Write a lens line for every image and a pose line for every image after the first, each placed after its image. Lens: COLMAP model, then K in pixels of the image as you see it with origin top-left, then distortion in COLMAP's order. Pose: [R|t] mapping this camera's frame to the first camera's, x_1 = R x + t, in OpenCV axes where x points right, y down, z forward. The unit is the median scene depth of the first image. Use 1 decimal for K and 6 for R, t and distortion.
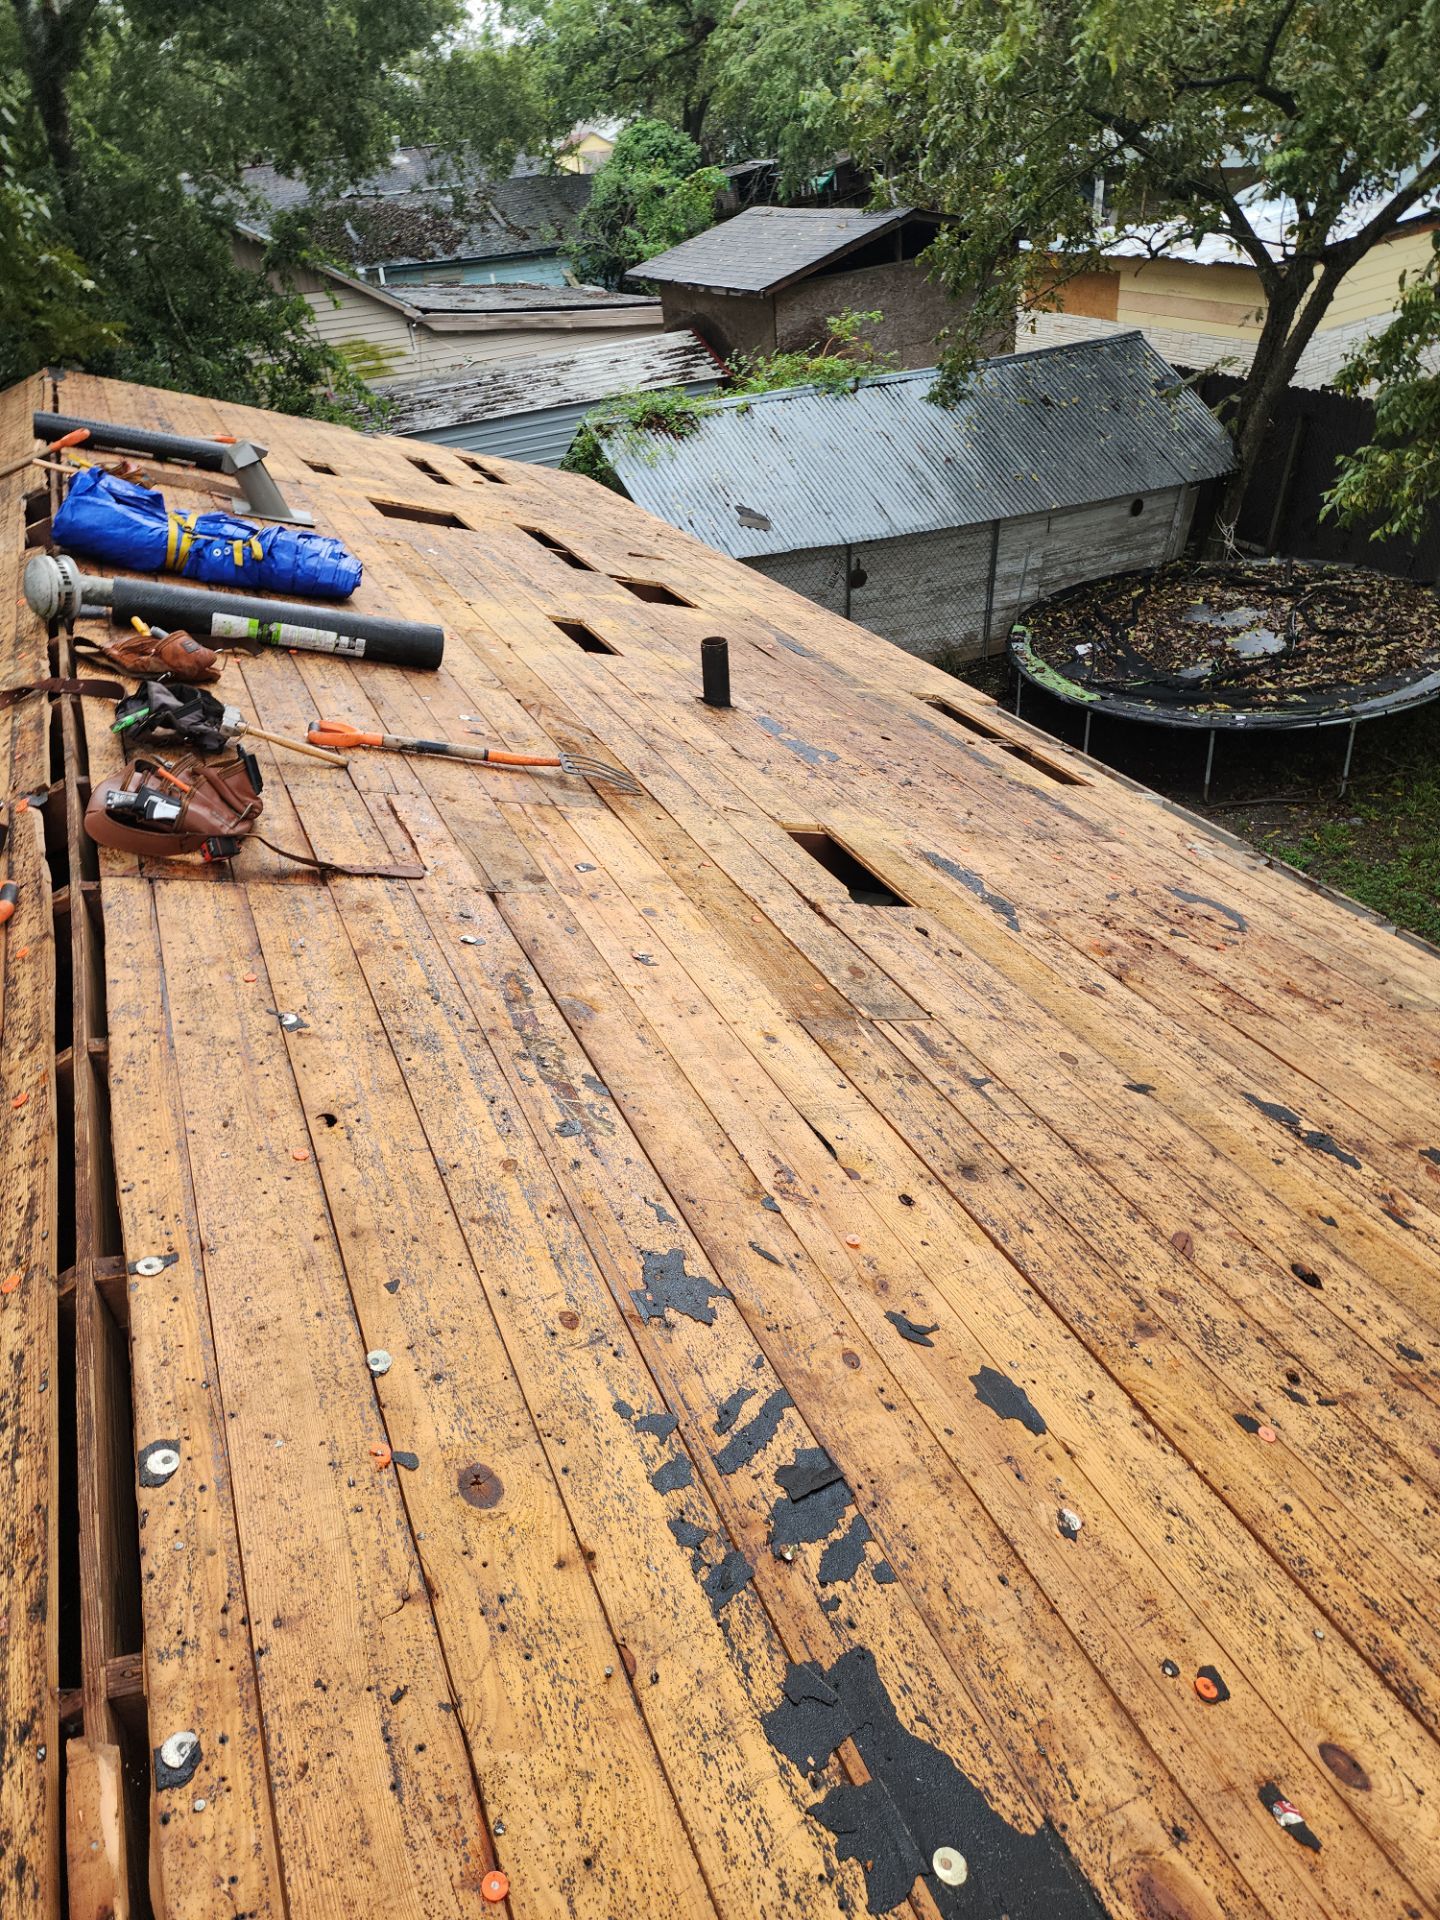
lens RADIAL K [[1300.4, 0, 687.9], [0, 1300.4, 949.3], [0, 0, 1]] dist [0.093372, -0.074636]
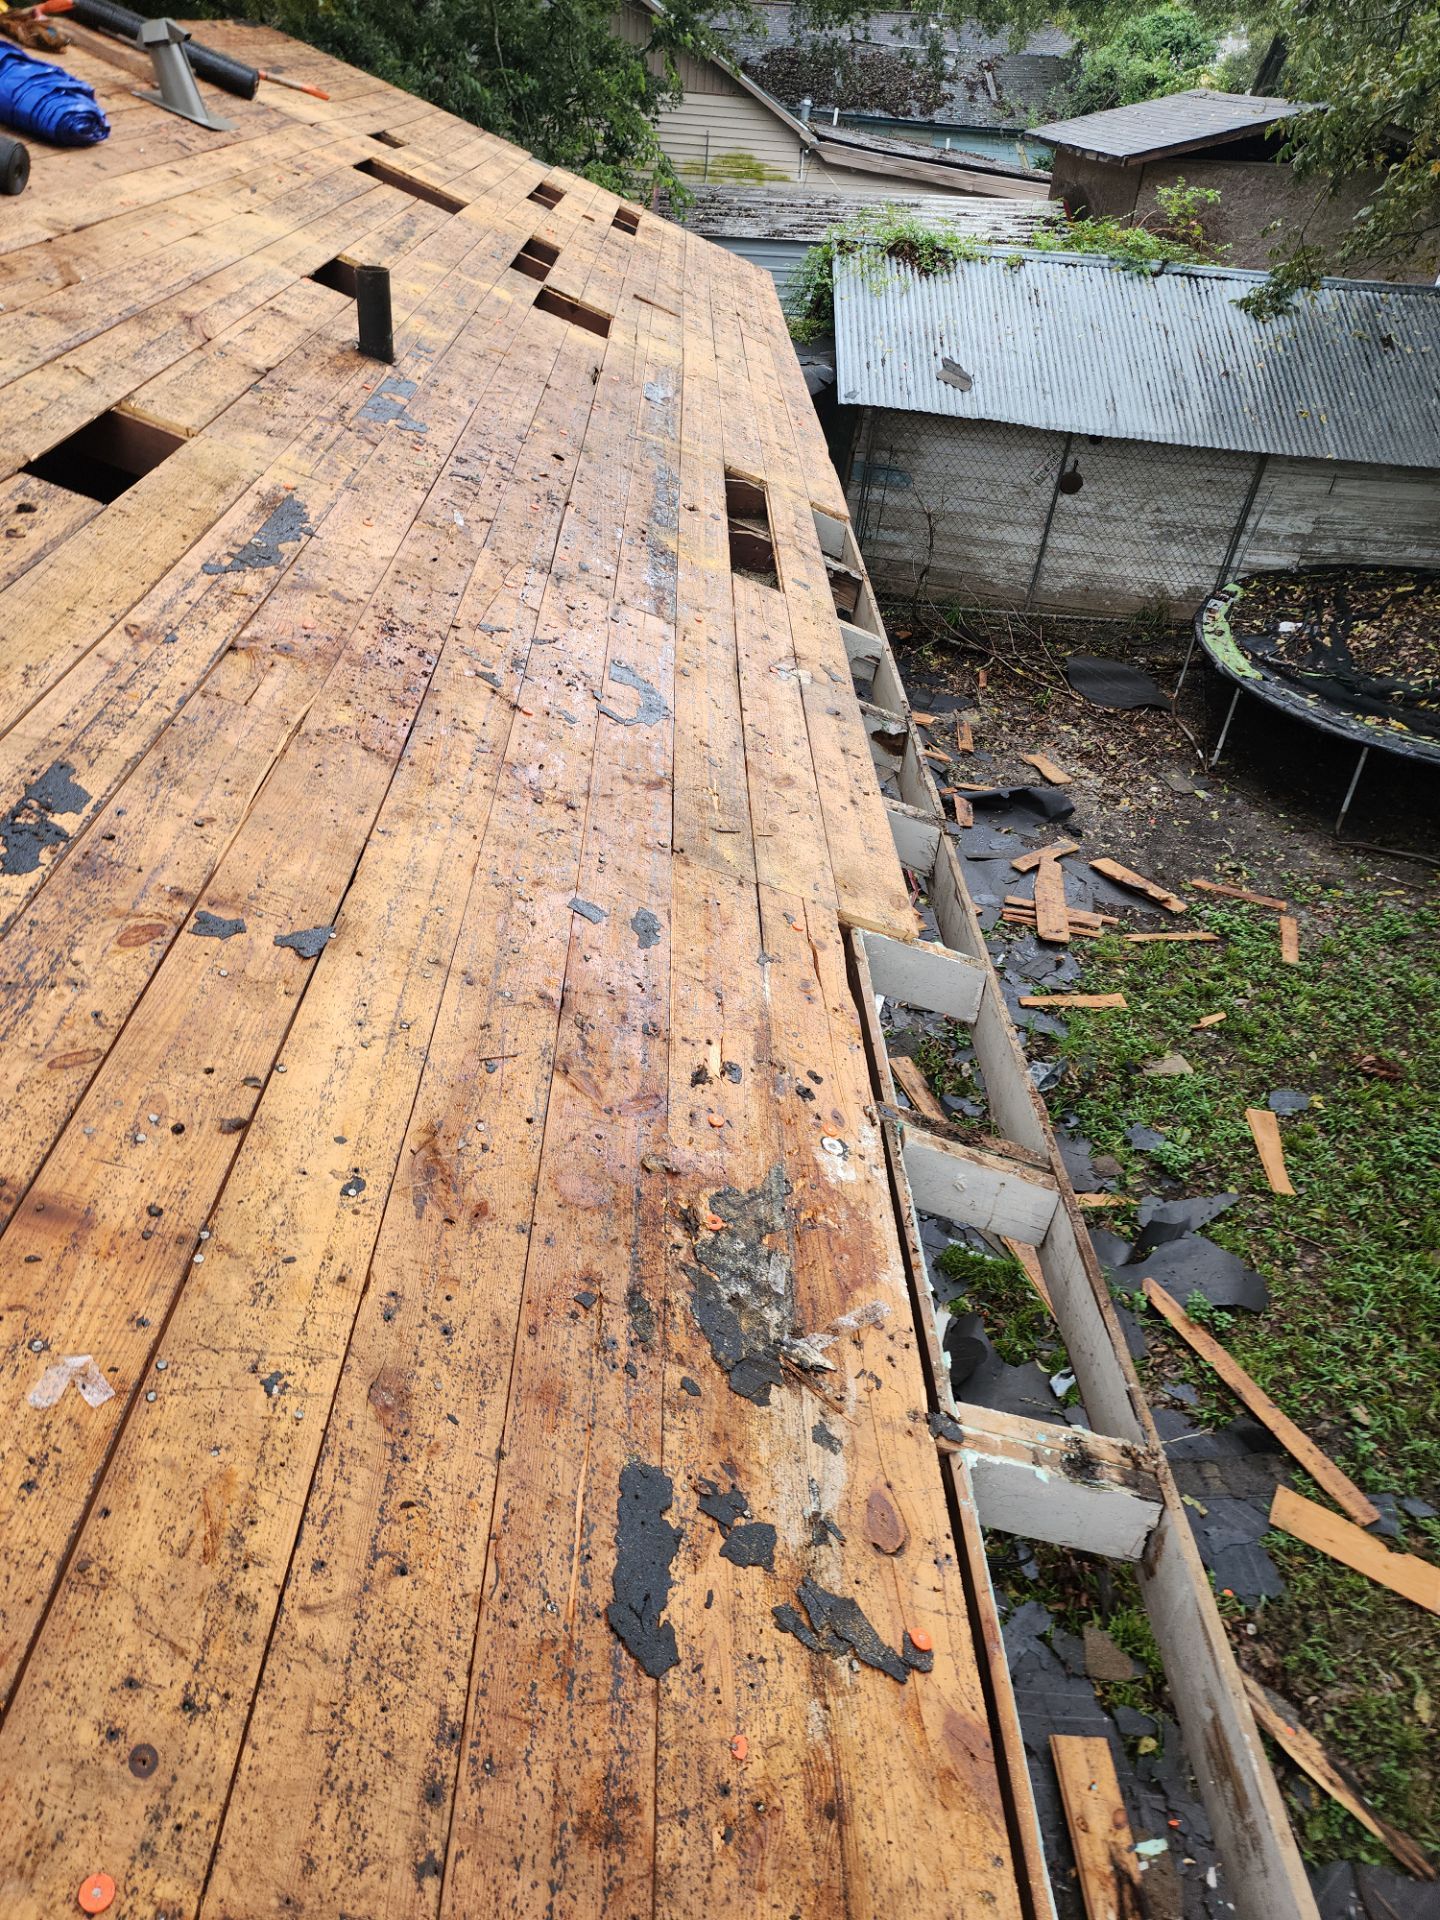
lens RADIAL K [[1300.4, 0, 698.6], [0, 1300.4, 918.0], [0, 0, 1]] dist [0.093372, -0.074636]
pose [[0.913341, 0.336109, -0.229865, 0.205547], [-0.328577, 0.941767, 0.071493, 0.006650], [0.240509, 0.010231, 0.970593, 0.098887]]
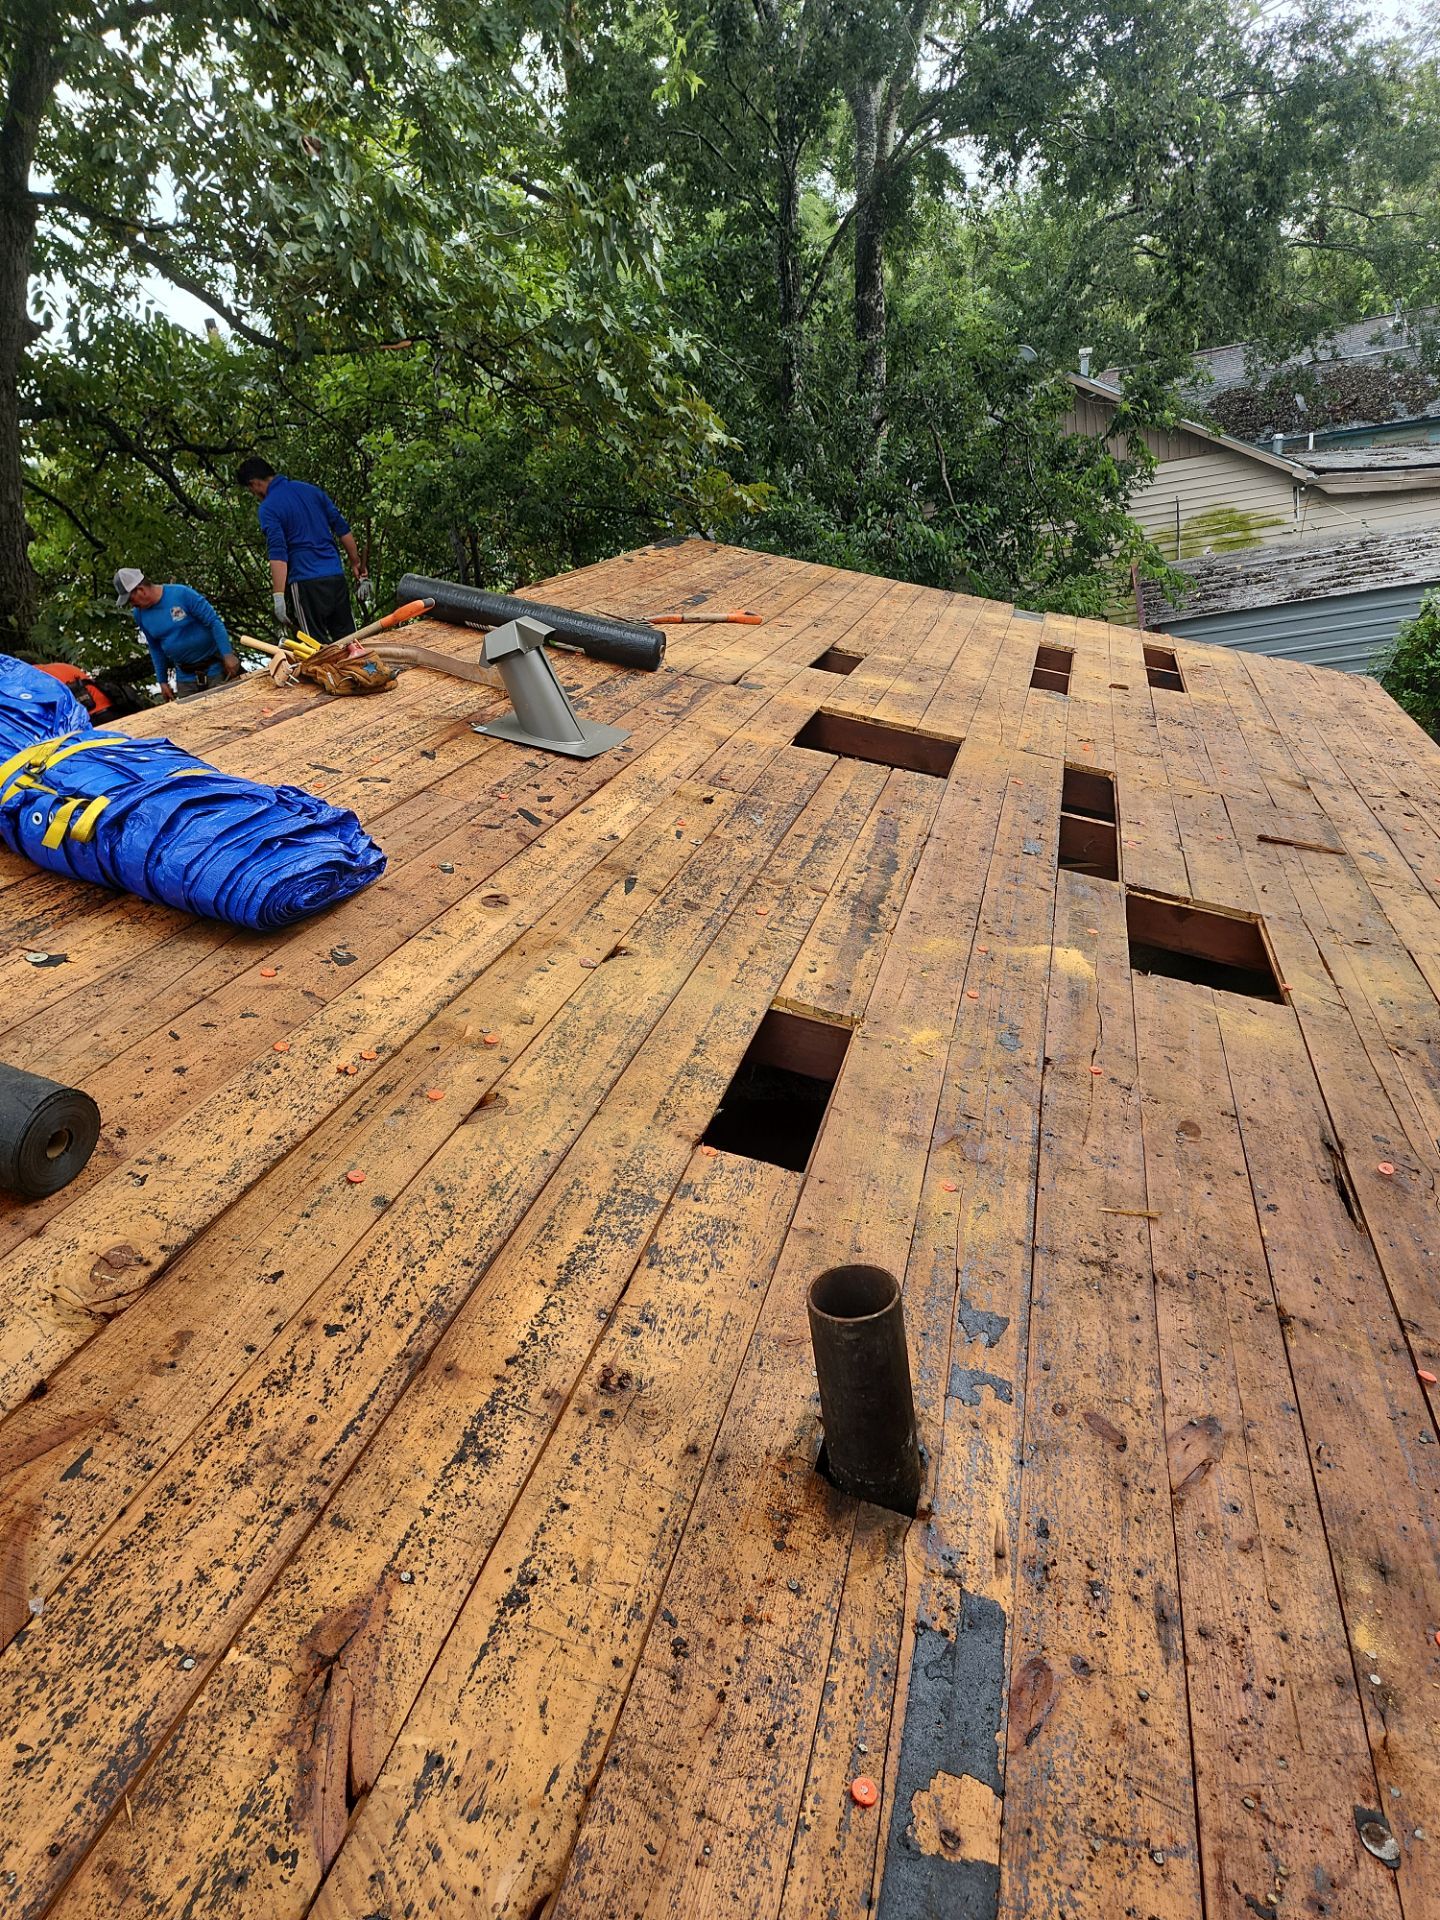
lens RADIAL K [[1300.4, 0, 697.5], [0, 1300.4, 957.8], [0, 0, 1]] dist [0.093372, -0.074636]
pose [[0.786941, 0.177516, -0.590941, 0.059455], [-0.245014, 0.968879, -0.035232, -0.112152], [0.566296, 0.172515, 0.805945, 0.284525]]
